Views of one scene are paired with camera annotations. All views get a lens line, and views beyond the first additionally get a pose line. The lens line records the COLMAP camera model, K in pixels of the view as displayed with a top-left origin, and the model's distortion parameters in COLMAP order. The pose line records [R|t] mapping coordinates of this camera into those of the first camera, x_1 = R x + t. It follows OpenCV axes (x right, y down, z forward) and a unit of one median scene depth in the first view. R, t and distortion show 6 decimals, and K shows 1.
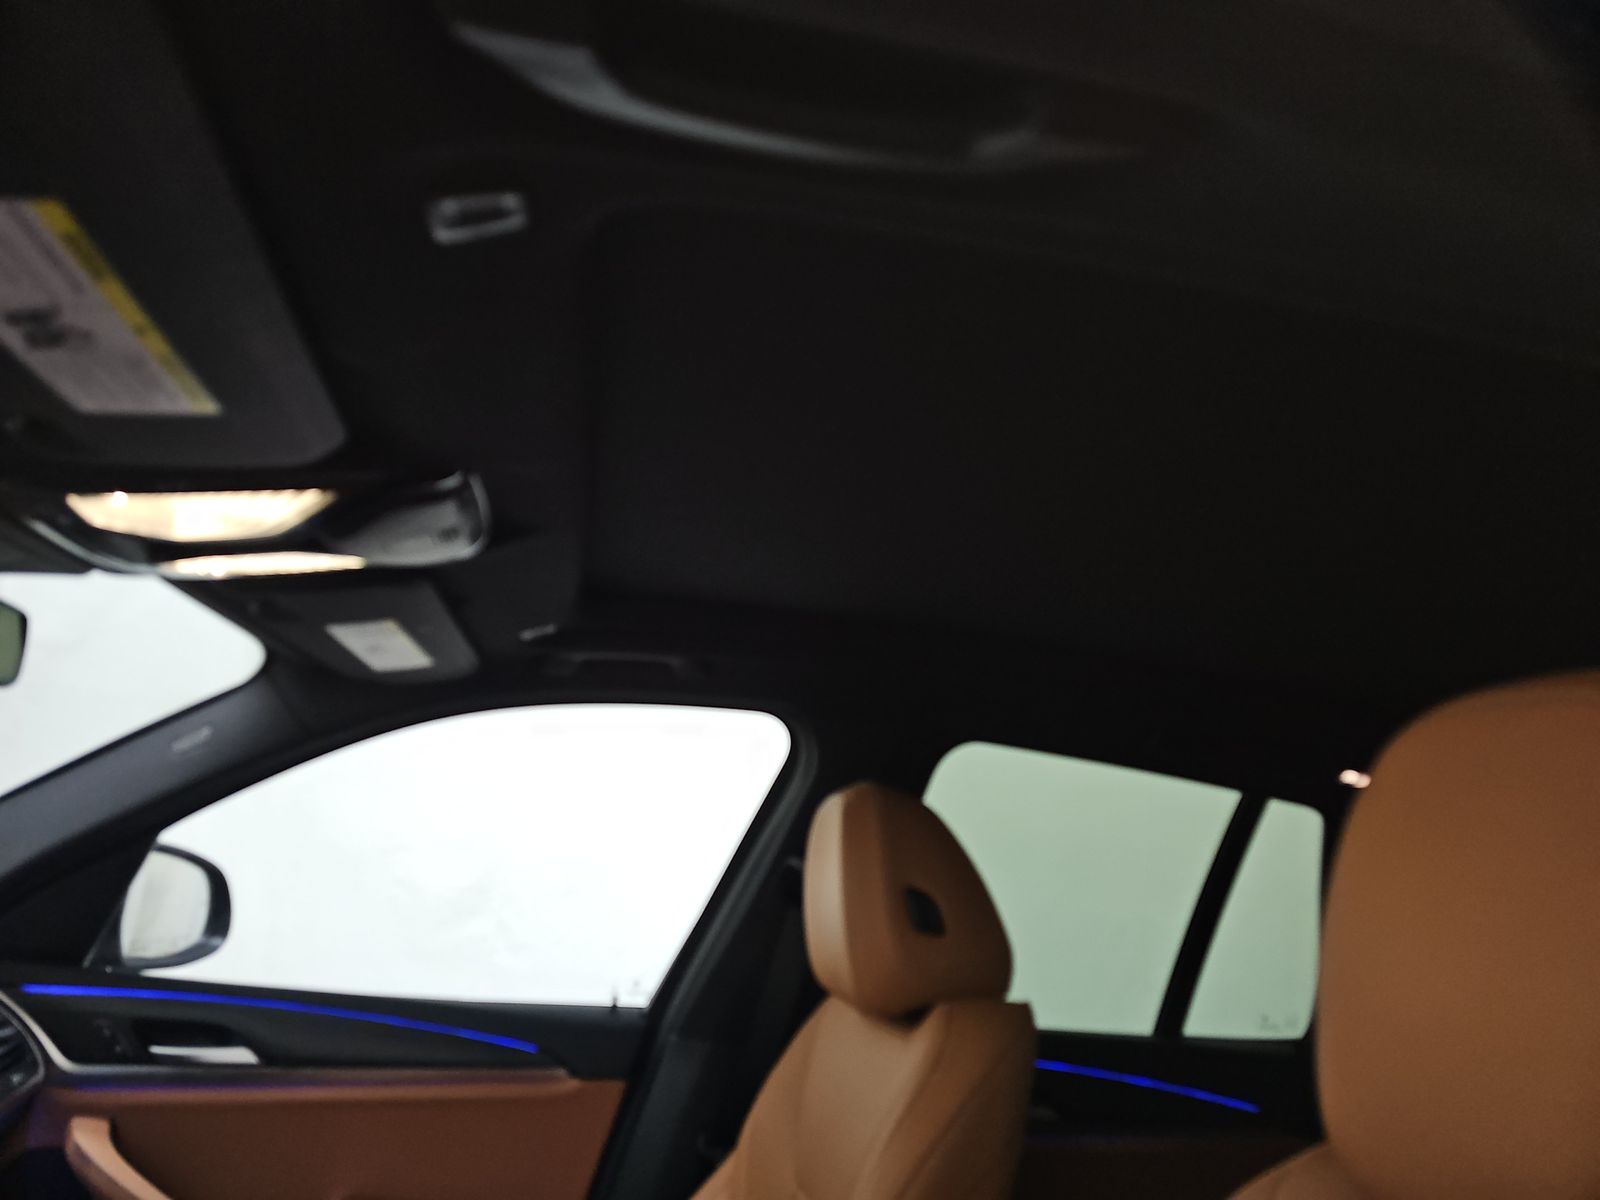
lens RADIAL K [[1058.5, 0, 800.0], [0, 1058.5, 600.0], [0, 0, 1]] dist [0.021821, -0.030202]
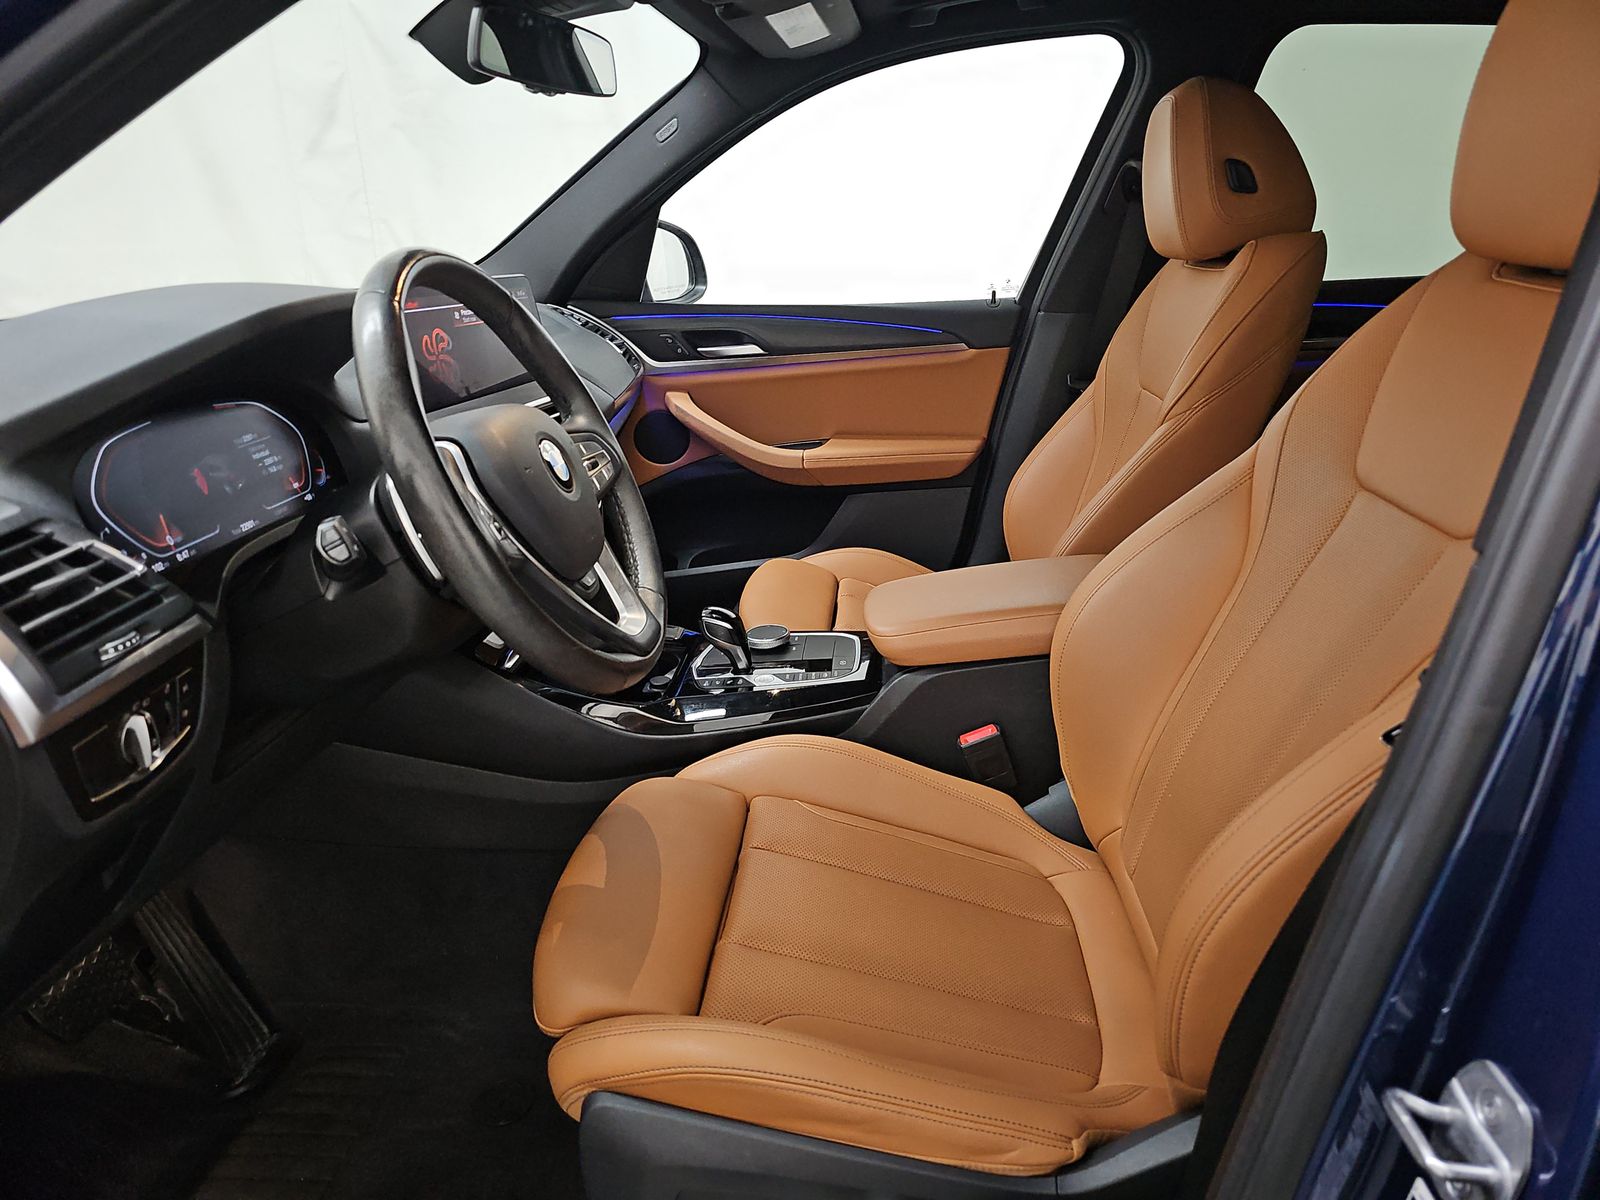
lens RADIAL K [[1058.5, 0, 800.0], [0, 1058.5, 600.0], [0, 0, 1]] dist [0.021821, -0.030202]
pose [[0.949580, -0.022577, -0.312712, 0.000918], [0.188496, 0.838125, 0.511875, -0.028662], [0.250535, -0.545011, 0.800122, -0.366969]]
